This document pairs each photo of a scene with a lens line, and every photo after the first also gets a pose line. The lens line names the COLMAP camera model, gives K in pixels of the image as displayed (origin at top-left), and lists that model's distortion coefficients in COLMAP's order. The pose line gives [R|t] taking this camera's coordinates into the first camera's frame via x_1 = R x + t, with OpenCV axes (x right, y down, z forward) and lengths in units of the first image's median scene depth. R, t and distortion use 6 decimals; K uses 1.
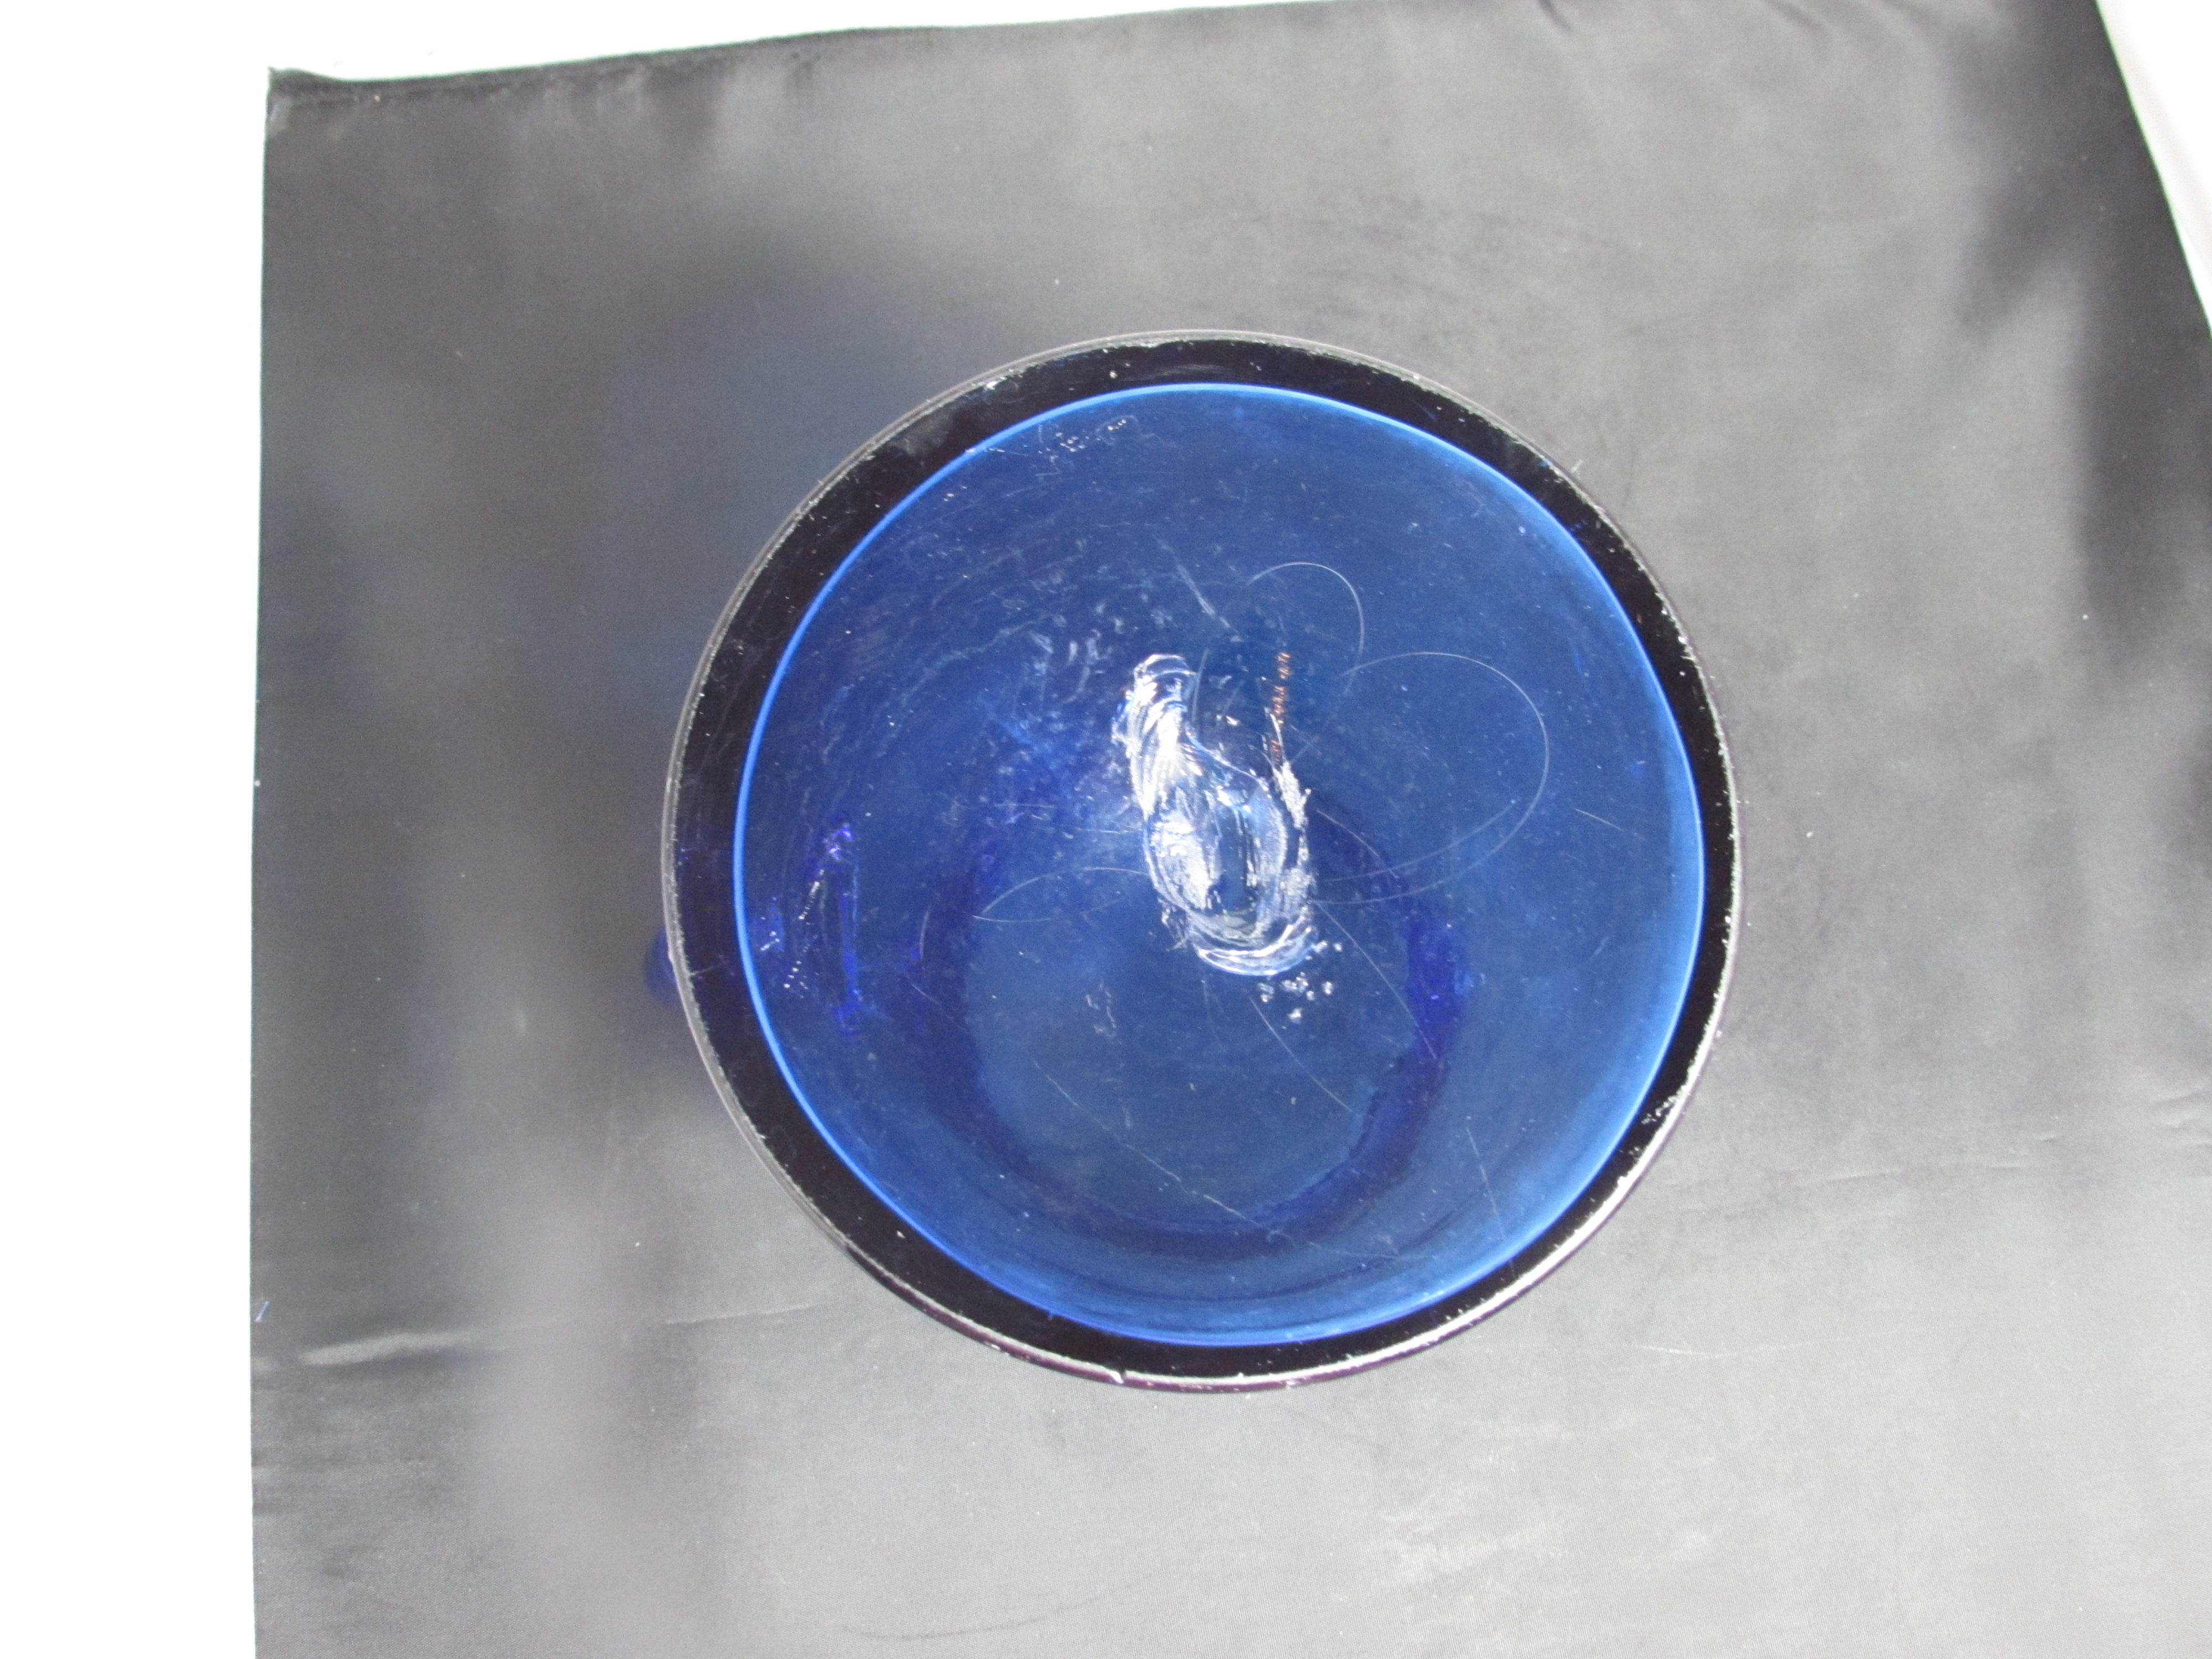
lens RADIAL K [[2160.6, 0, 1106.0], [0, 2160.6, 829.5], [0, 0, 1]] dist [-0.008646, -0.009439]
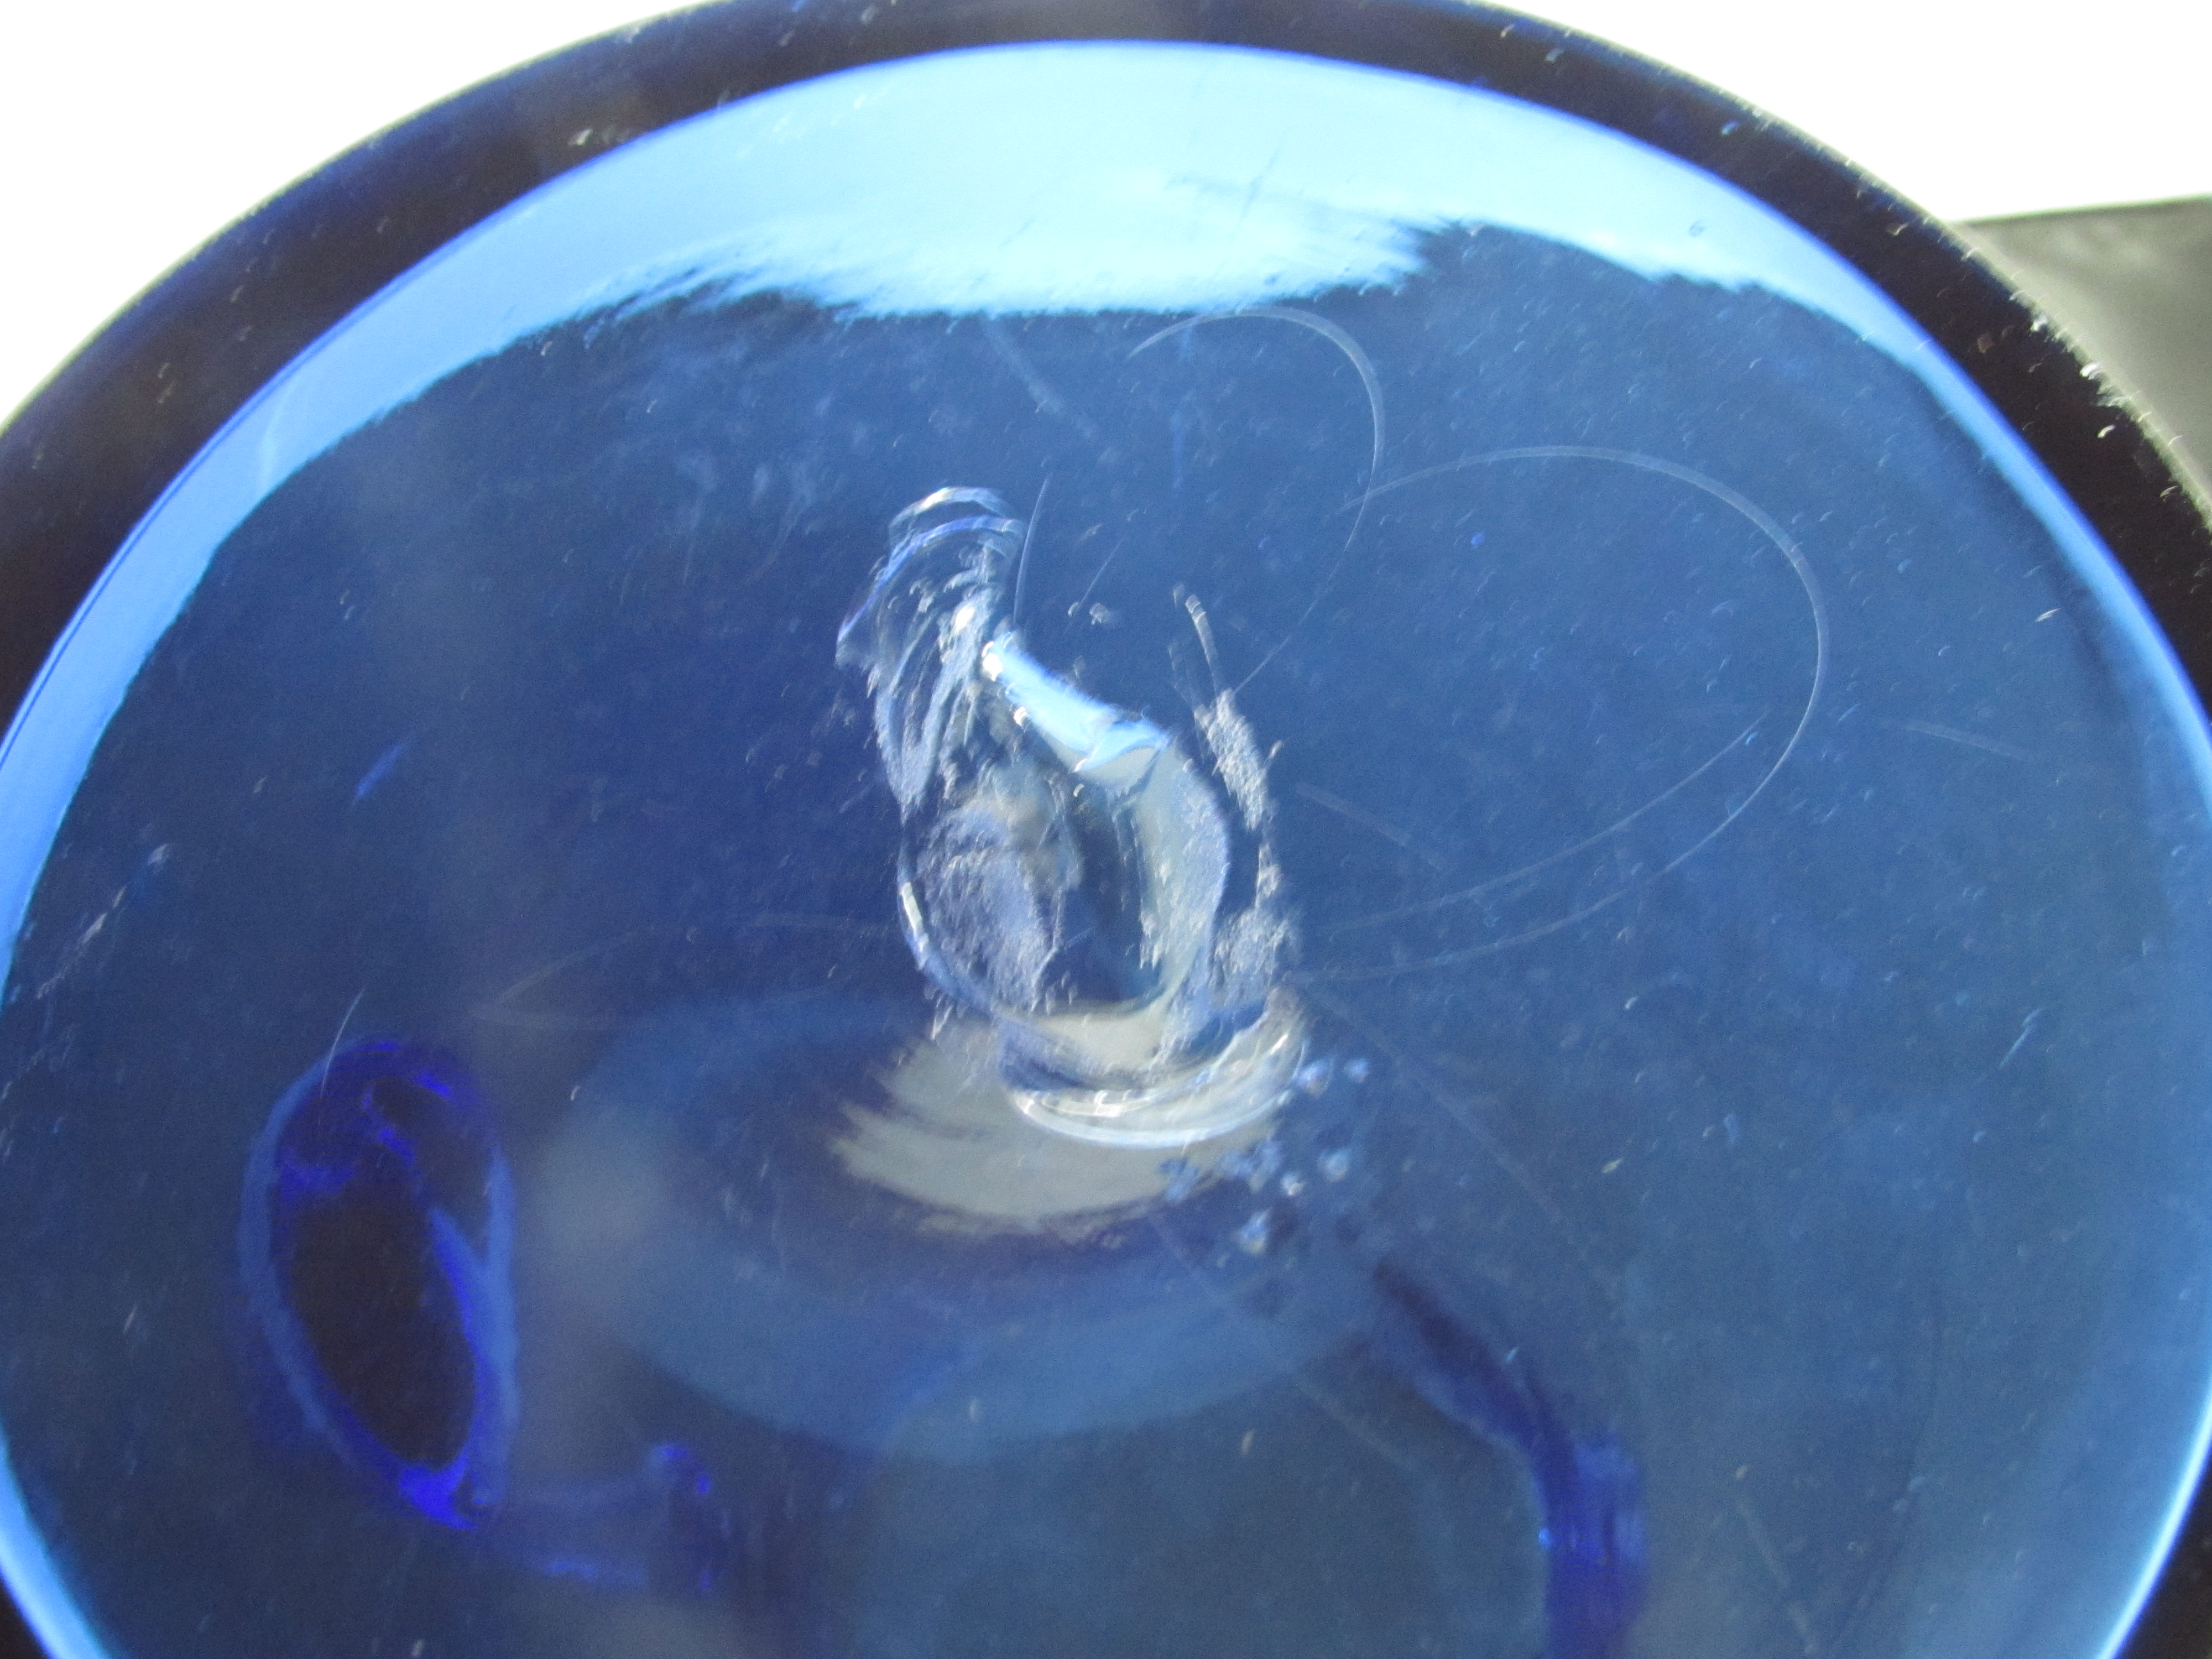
lens RADIAL K [[2160.6, 0, 1106.0], [0, 2160.6, 829.5], [0, 0, 1]] dist [-0.008646, -0.009439]
pose [[0.998711, -0.019504, -0.046851, 0.079731], [-0.002186, 0.905810, -0.423679, 0.183351], [0.050702, 0.423236, 0.904600, 0.608697]]
